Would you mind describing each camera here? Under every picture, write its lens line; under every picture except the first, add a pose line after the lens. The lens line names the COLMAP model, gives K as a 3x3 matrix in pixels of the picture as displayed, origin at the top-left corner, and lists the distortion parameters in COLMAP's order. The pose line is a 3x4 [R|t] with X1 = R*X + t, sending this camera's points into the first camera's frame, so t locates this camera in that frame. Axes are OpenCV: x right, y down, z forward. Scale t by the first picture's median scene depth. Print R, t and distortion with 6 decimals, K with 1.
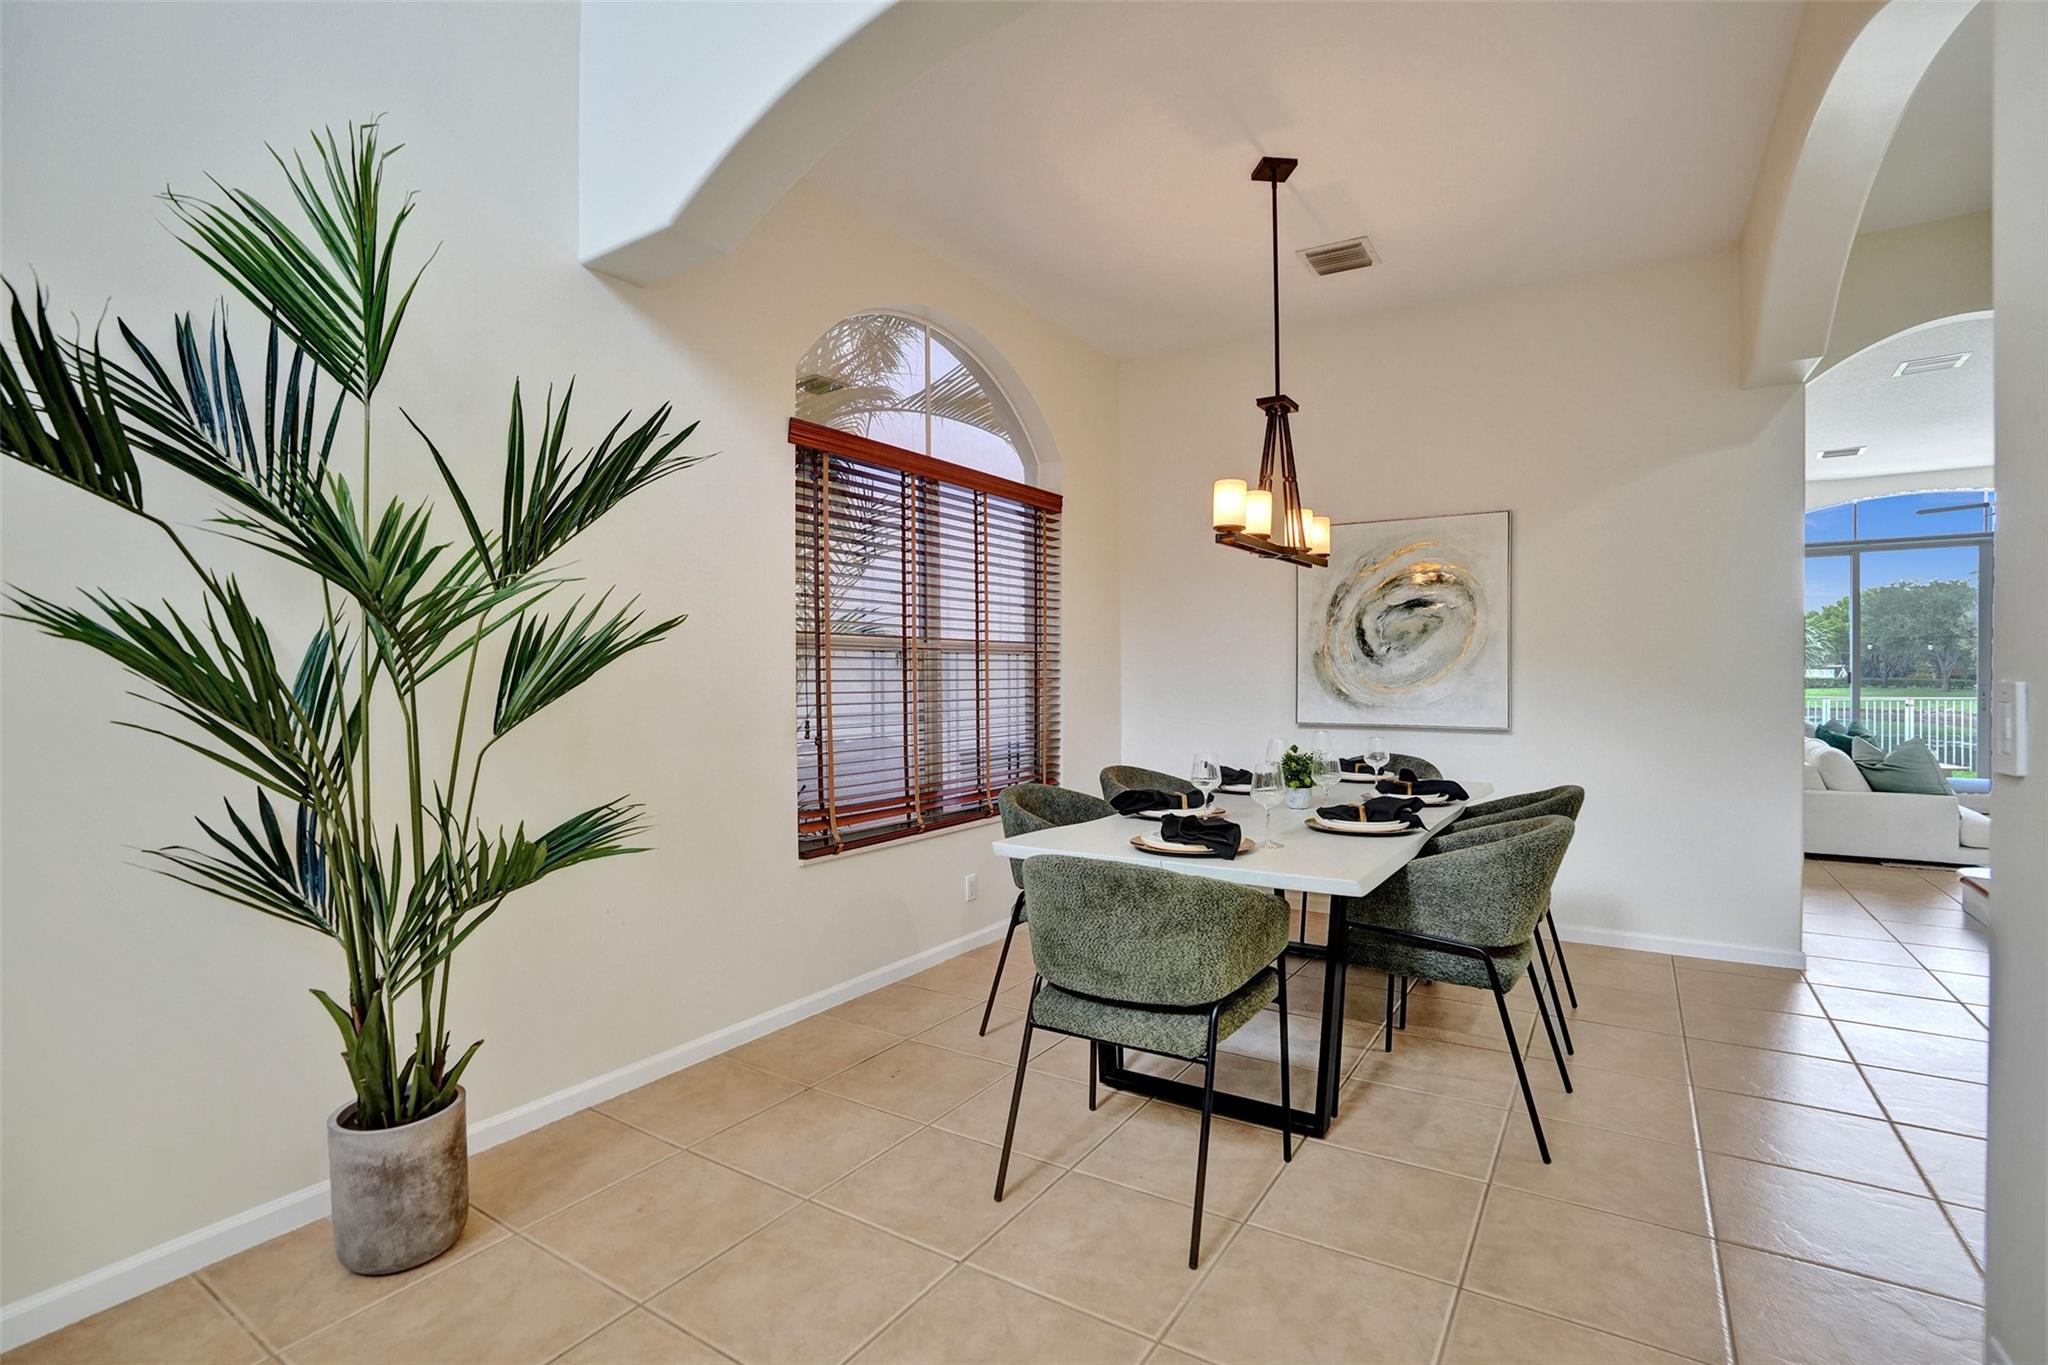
lens RADIAL K [[957.7, 0, 1023.5], [0, 957.7, 693.5], [0, 0, 1]] dist [-0.068234, 0.028956]
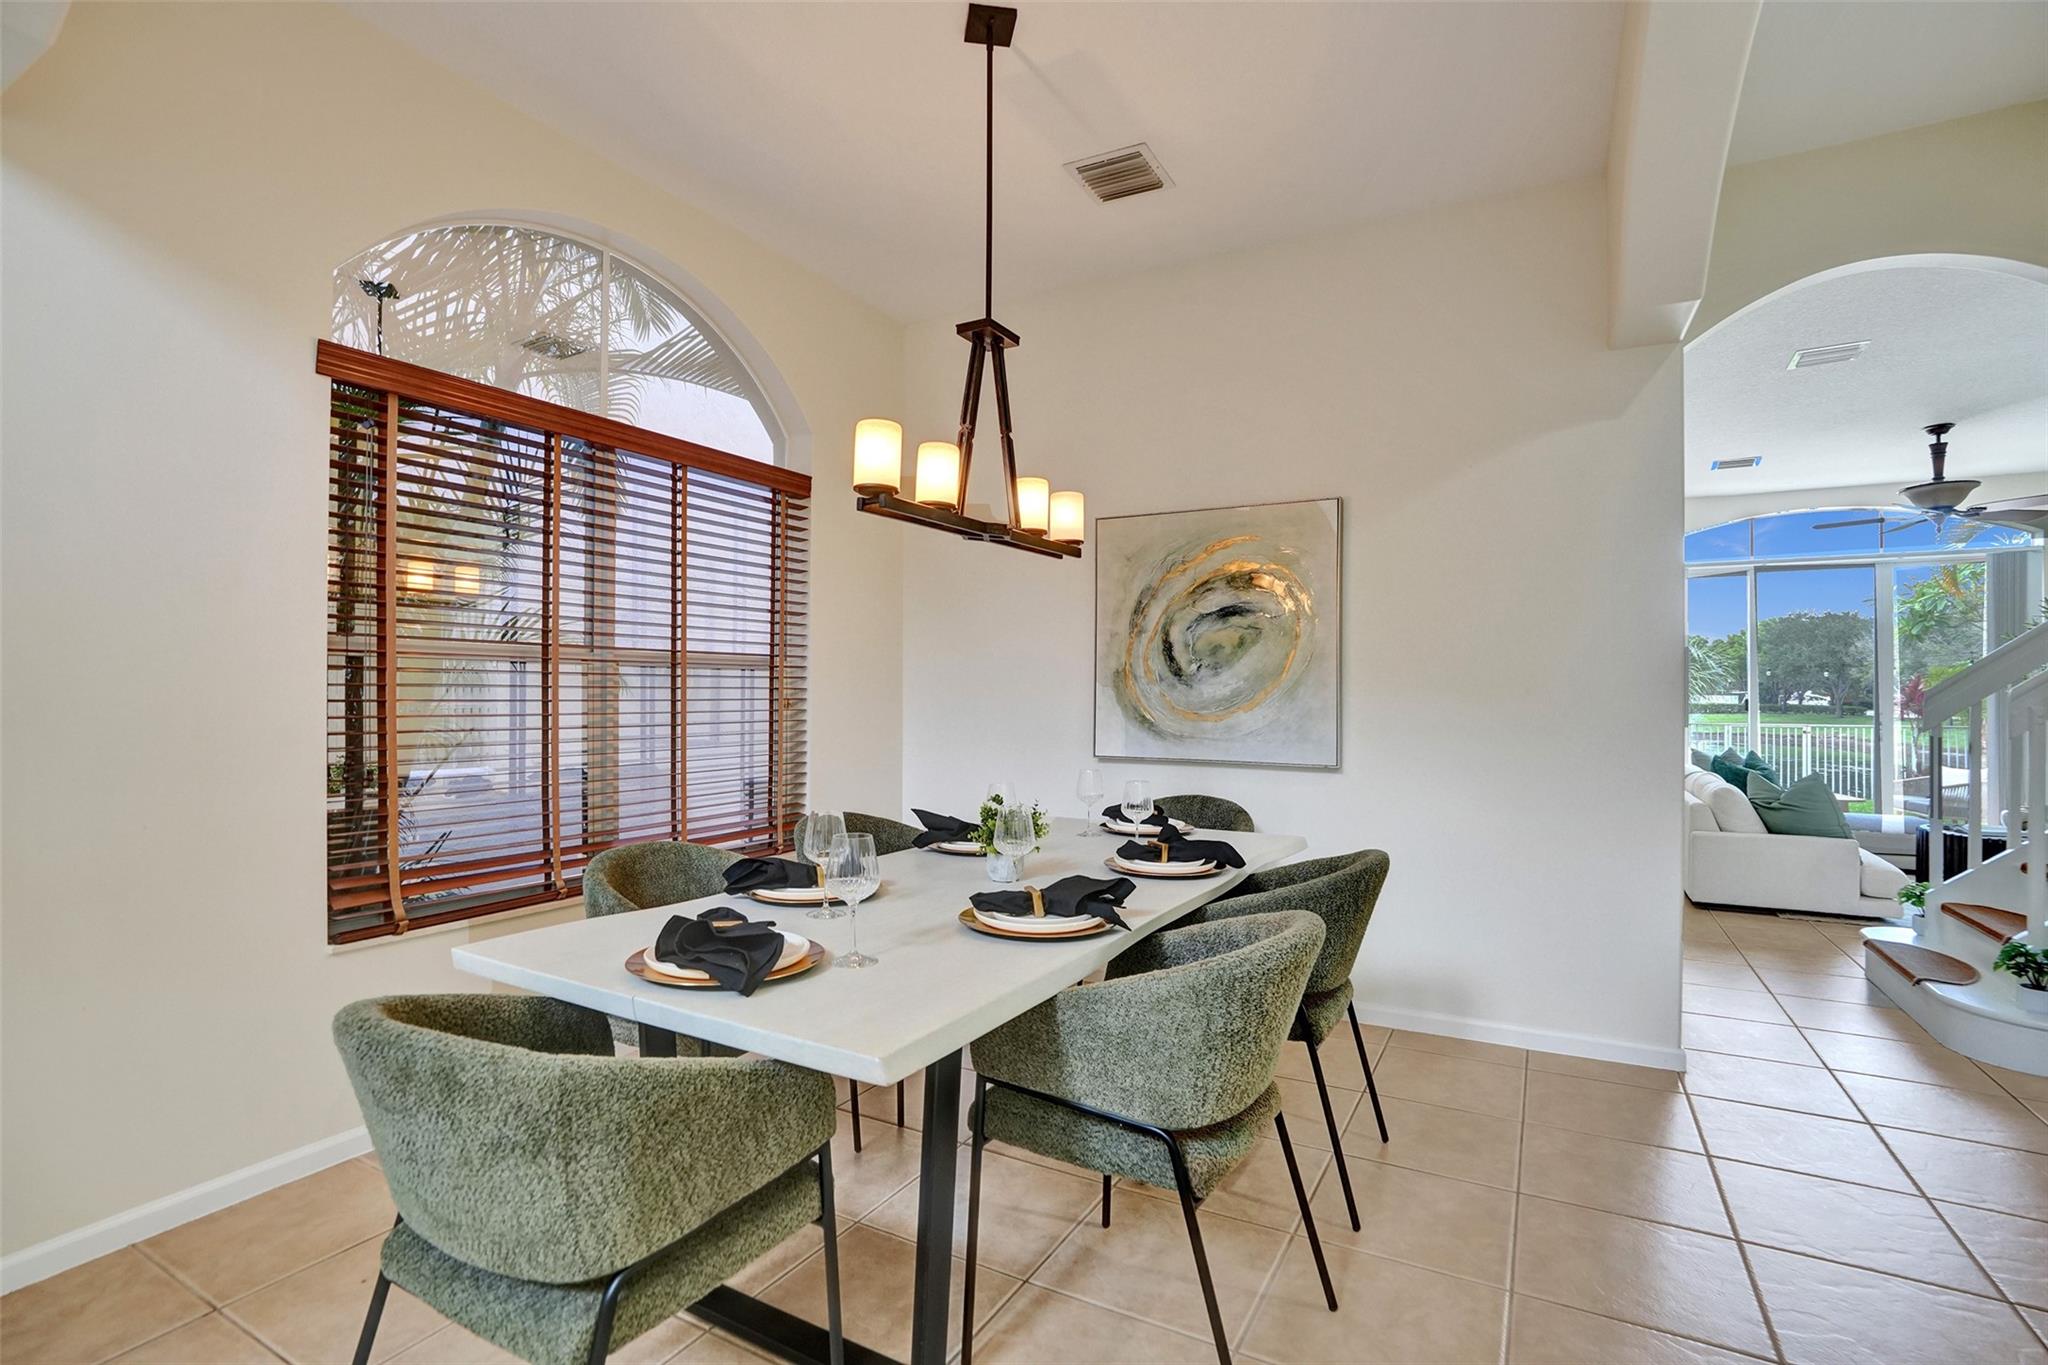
lens RADIAL K [[939.3, 0, 1030.0], [0, 939.3, 699.0], [0, 0, 1]] dist [-0.067718, 0.026469]
pose [[0.998296, 0.008986, 0.057660, 0.204077], [-0.008137, 0.999855, -0.014954, -0.006372], [-0.057786, 0.014459, 0.998224, 0.214047]]
